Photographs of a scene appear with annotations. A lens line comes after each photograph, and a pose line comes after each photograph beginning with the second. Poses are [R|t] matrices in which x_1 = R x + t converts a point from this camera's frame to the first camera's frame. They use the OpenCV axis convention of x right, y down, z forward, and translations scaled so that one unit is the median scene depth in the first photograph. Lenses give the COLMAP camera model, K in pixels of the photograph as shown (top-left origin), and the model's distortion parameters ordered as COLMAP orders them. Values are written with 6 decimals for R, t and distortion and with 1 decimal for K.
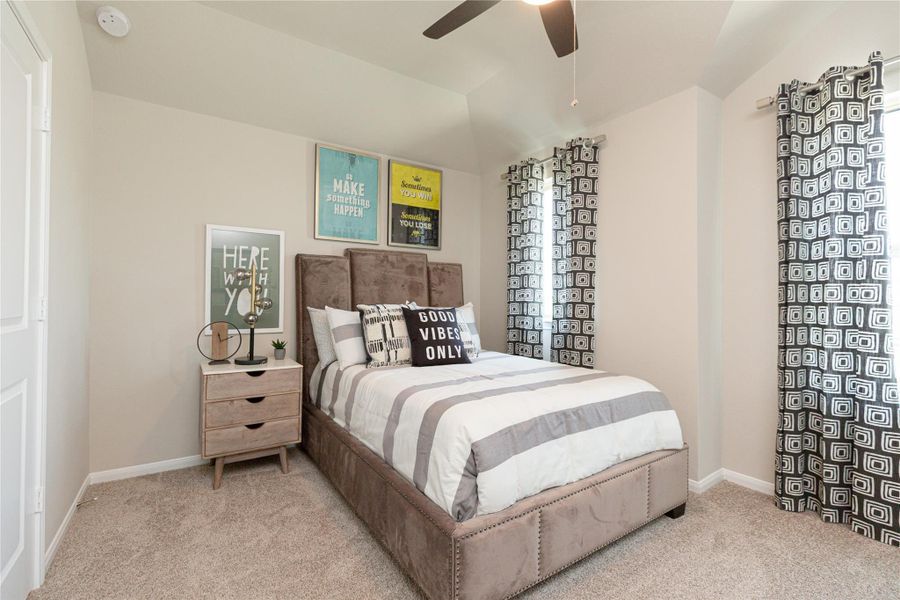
lens RADIAL K [[407.6, 0, 452.3], [0, 407.6, 294.6], [0, 0, 1]] dist [-0.001580, 0.001689]
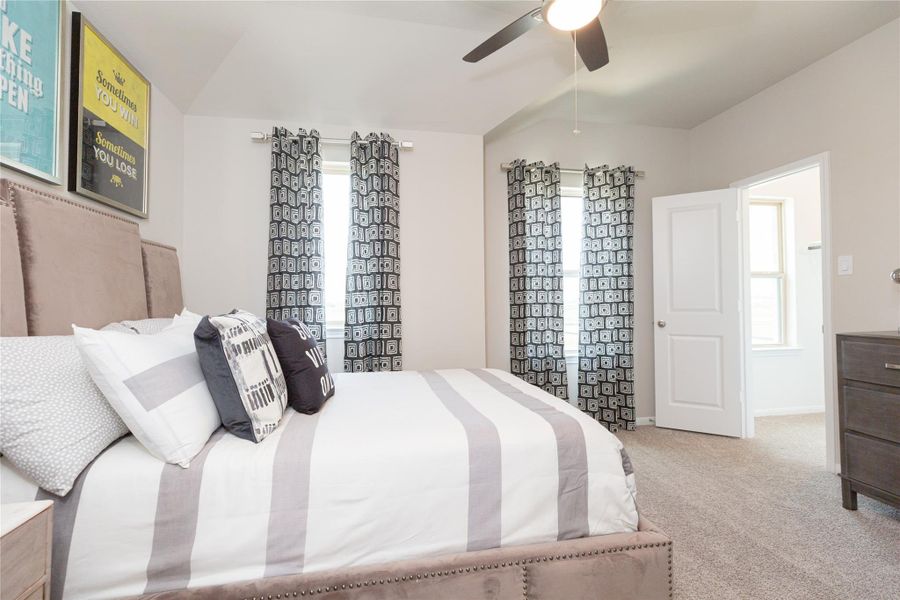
lens RADIAL K [[392.8, 0, 446.5], [0, 392.8, 299.4], [0, 0, 1]] dist [-0.013195, -0.000336]
pose [[0.394369, -0.000884, 0.918952, -0.478986], [0.001113, 0.999999, 0.000484, 0.004538], [-0.918951, 0.000832, 0.394370, 0.513137]]
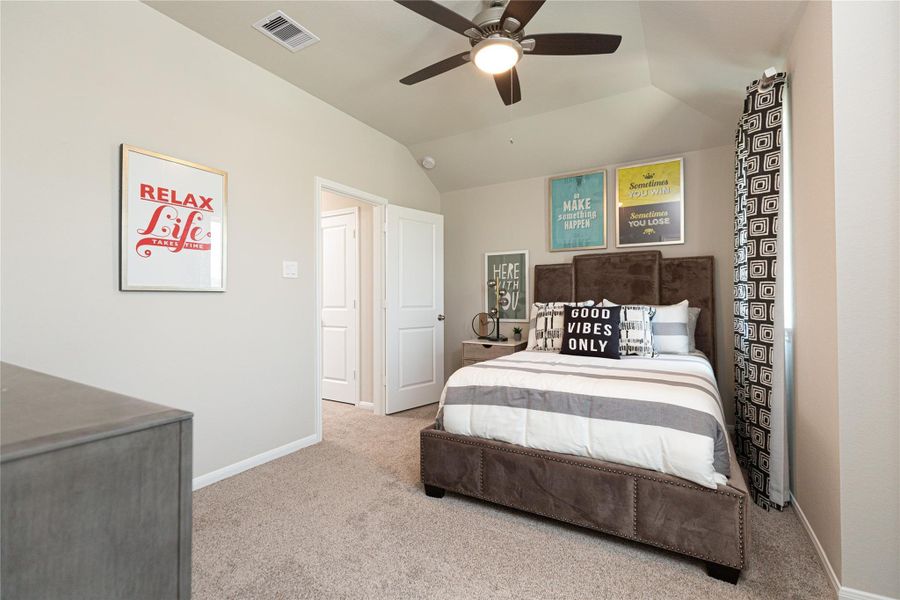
lens RADIAL K [[407.6, 0, 440.6], [0, 407.6, 294.8], [0, 0, 1]] dist [-0.001580, 0.001689]
pose [[0.414451, -0.018135, -0.909891, 0.753147], [0.019631, 0.999747, -0.010985, 0.006913], [0.909860, -0.013309, 0.414702, 0.154769]]
